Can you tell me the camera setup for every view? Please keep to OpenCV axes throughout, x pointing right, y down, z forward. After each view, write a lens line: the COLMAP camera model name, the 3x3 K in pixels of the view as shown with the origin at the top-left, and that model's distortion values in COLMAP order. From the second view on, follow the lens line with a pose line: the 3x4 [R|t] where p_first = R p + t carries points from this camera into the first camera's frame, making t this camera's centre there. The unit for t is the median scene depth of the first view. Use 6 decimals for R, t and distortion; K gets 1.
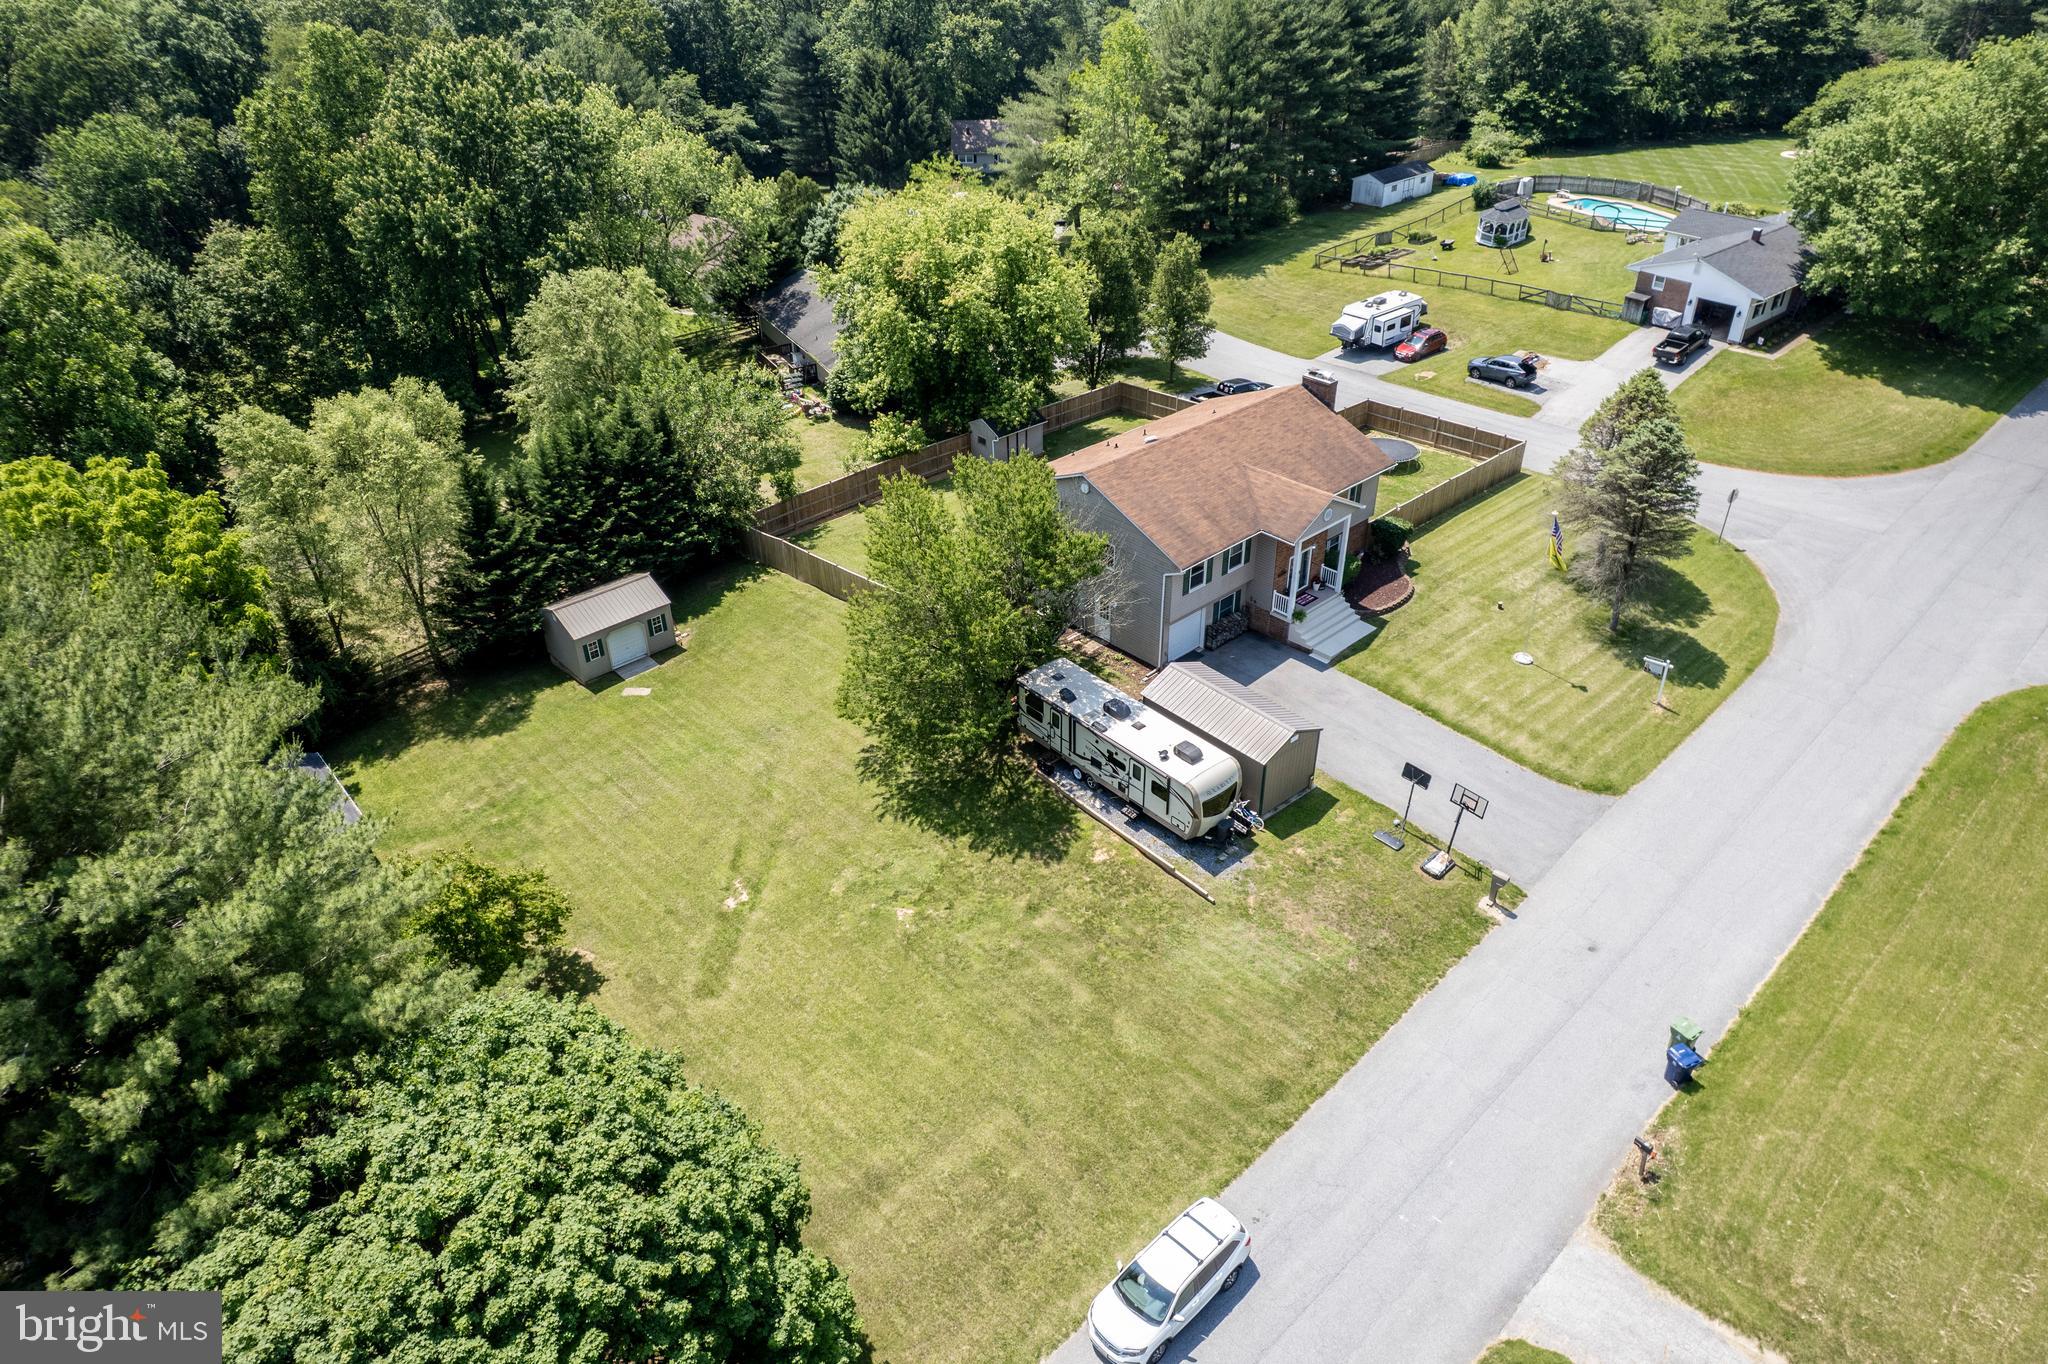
lens RADIAL K [[1327.2, 0, 1030.2], [0, 1327.2, 687.0], [0, 0, 1]] dist [-0.072296, 0.068461]
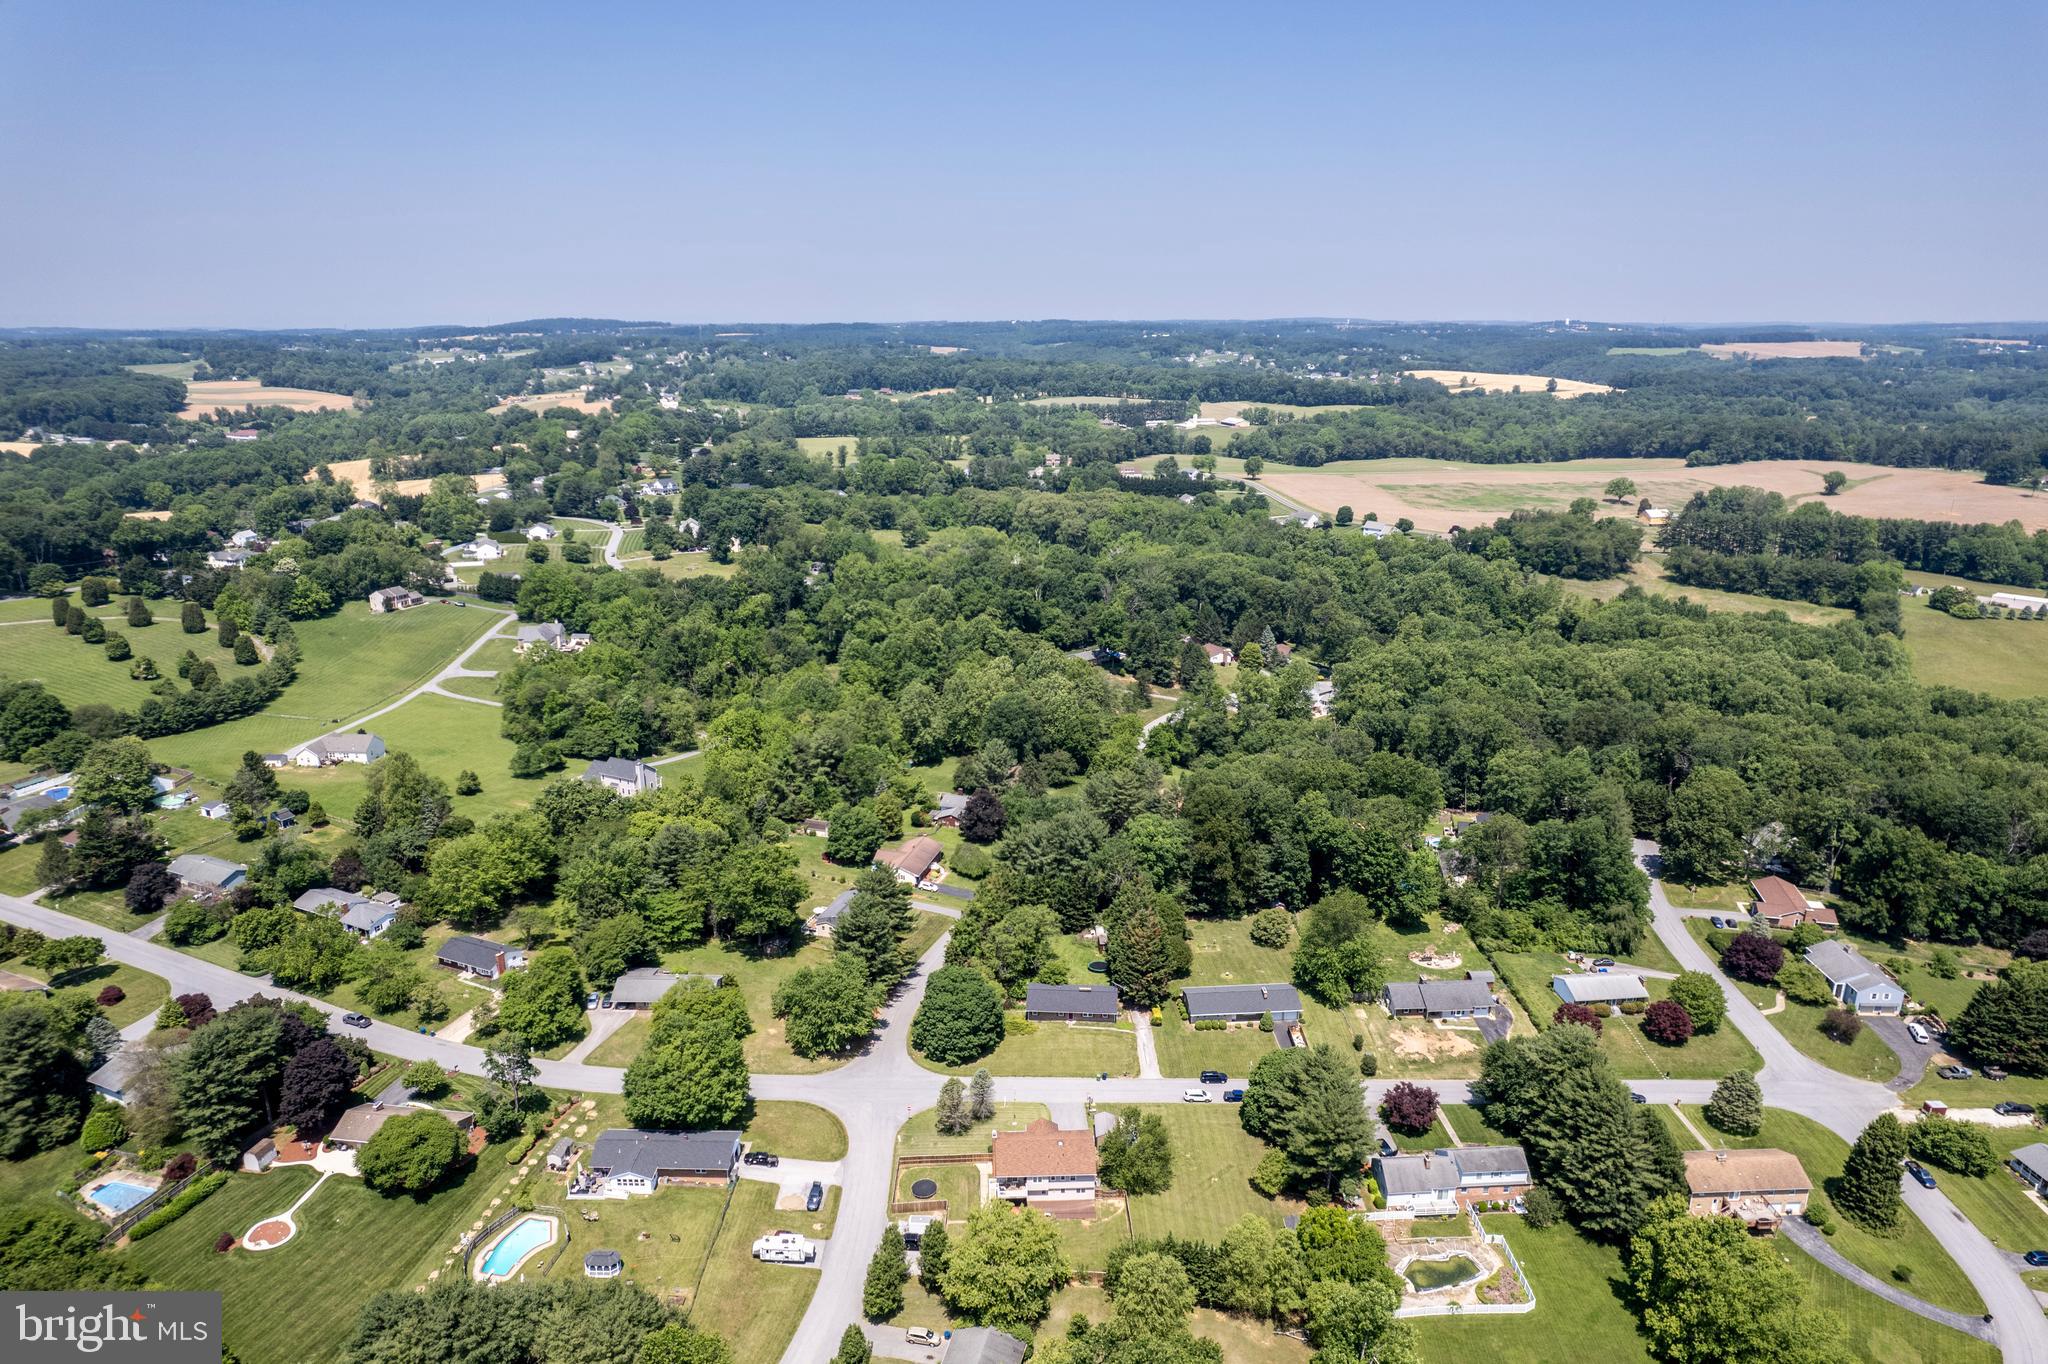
lens RADIAL K [[1311.9, 0, 1028.4], [0, 1311.9, 687.8], [0, 0, 1]] dist [-0.073508, 0.068805]
pose [[-0.749143, -0.175927, 0.638619, -1.379770], [0.366358, 0.693175, 0.620718, -2.404190], [-0.551876, 0.698970, -0.454835, 1.337145]]
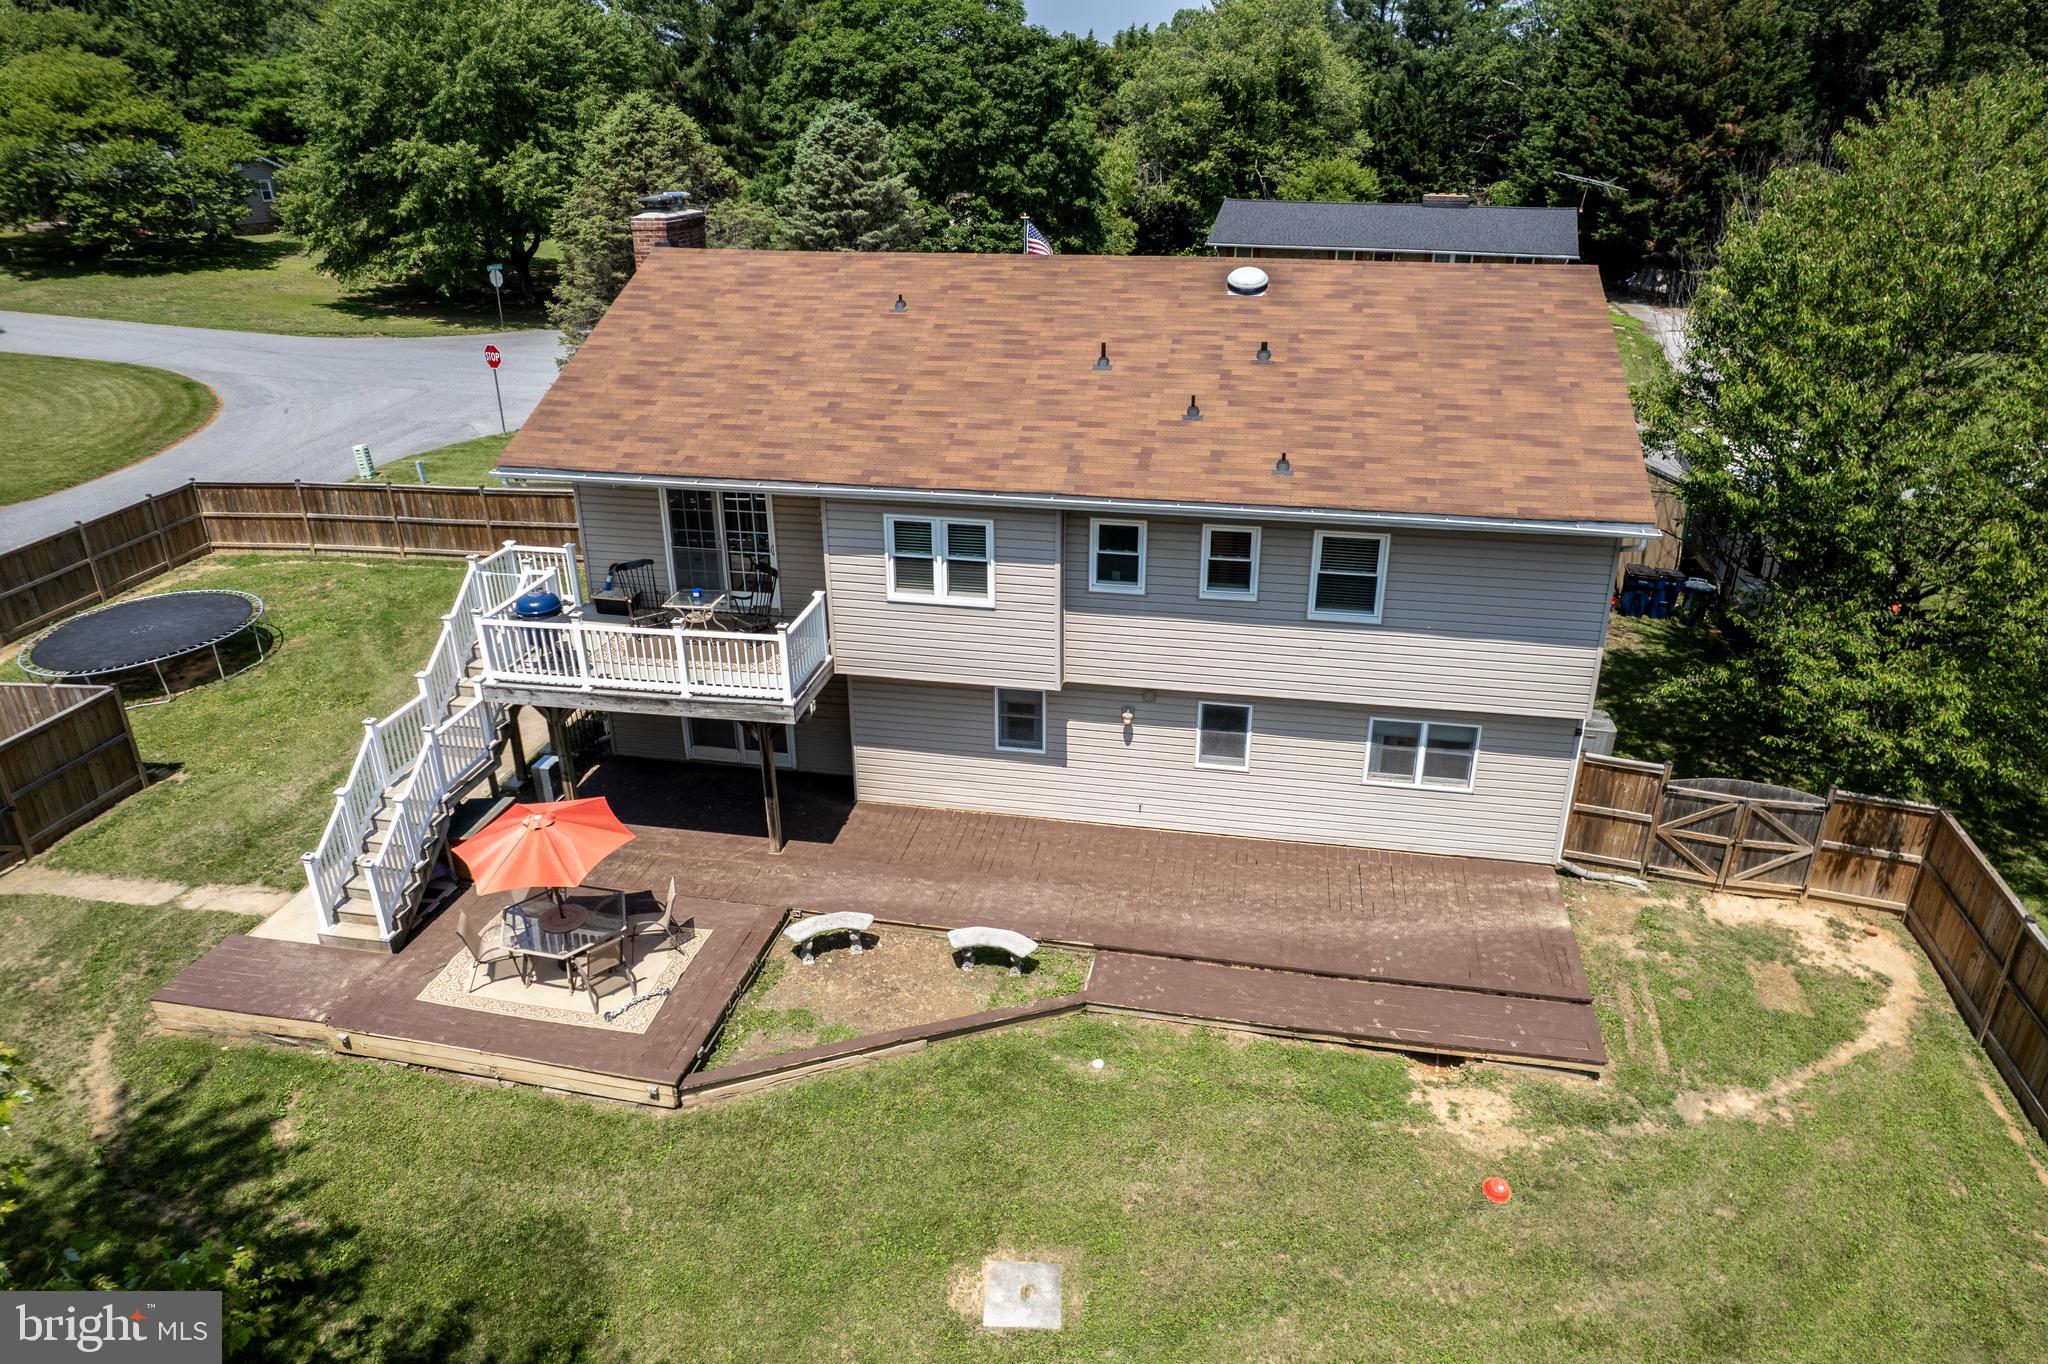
lens RADIAL K [[1311.9, 0, 1028.4], [0, 1311.9, 687.8], [0, 0, 1]] dist [-0.073508, 0.068805]
pose [[-0.577526, -0.325562, 0.748647, -0.123081], [0.451121, 0.637041, 0.625035, -0.269474], [-0.680407, 0.698704, -0.221041, 0.898717]]
